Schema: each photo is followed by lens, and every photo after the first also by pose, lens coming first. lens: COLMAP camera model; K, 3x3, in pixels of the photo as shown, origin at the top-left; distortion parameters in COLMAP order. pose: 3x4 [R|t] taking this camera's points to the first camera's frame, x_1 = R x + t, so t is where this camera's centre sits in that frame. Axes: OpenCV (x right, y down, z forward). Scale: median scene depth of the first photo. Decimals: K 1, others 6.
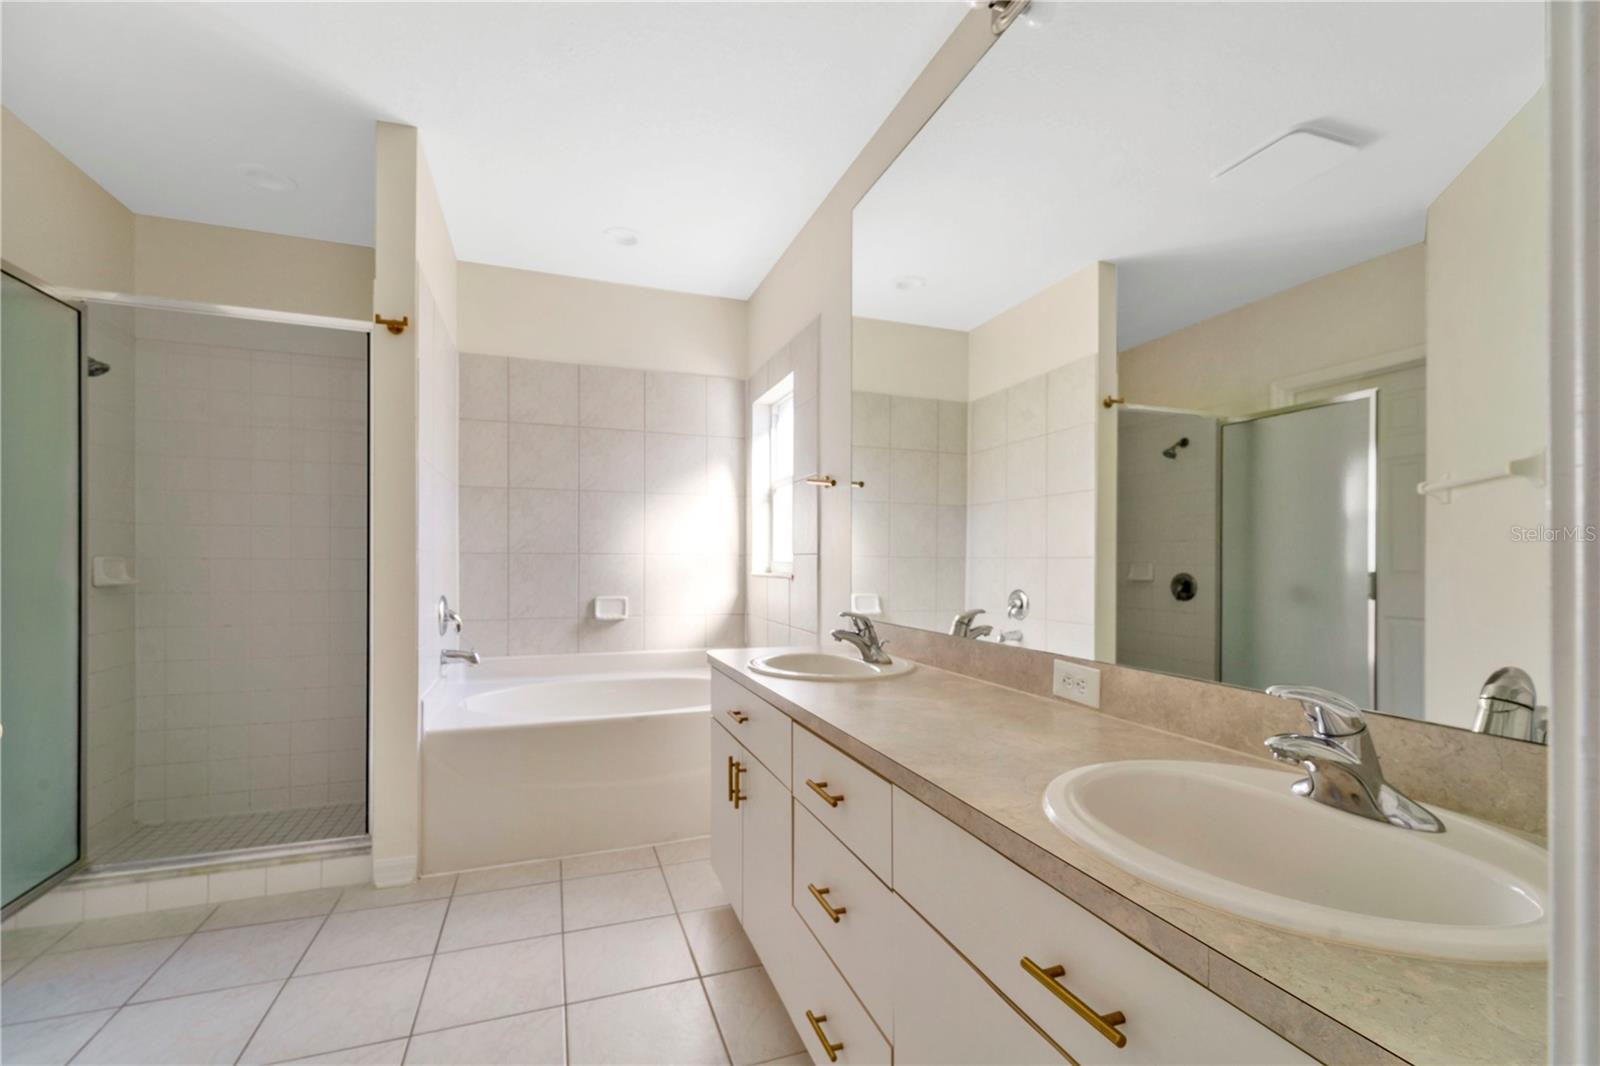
lens RADIAL K [[667.8, 0, 792.8], [0, 667.8, 548.2], [0, 0, 1]] dist [0.002200, -0.000566]
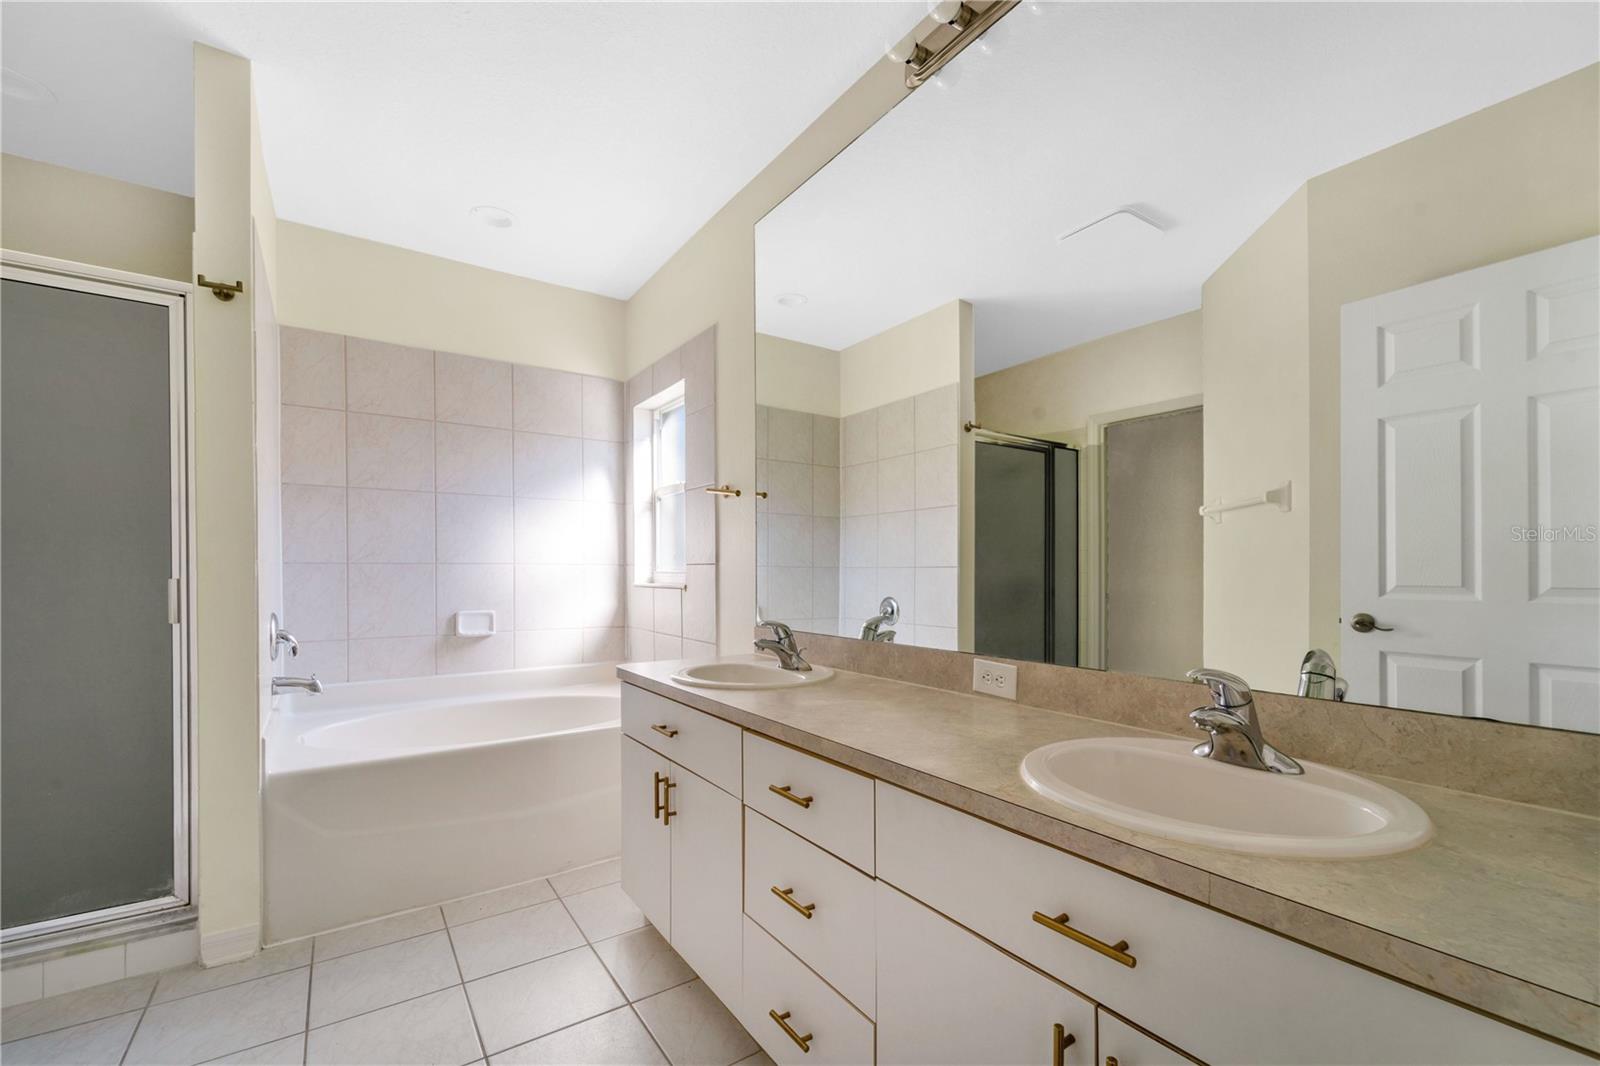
lens RADIAL K [[674.9, 0, 818.6], [0, 674.9, 552.8], [0, 0, 1]] dist [-0.003595, -0.000725]
pose [[0.961618, 0.004282, 0.274360, -0.120806], [-0.002427, 0.999972, -0.007101, -0.001354], [-0.274382, 0.006163, 0.961601, -0.010295]]
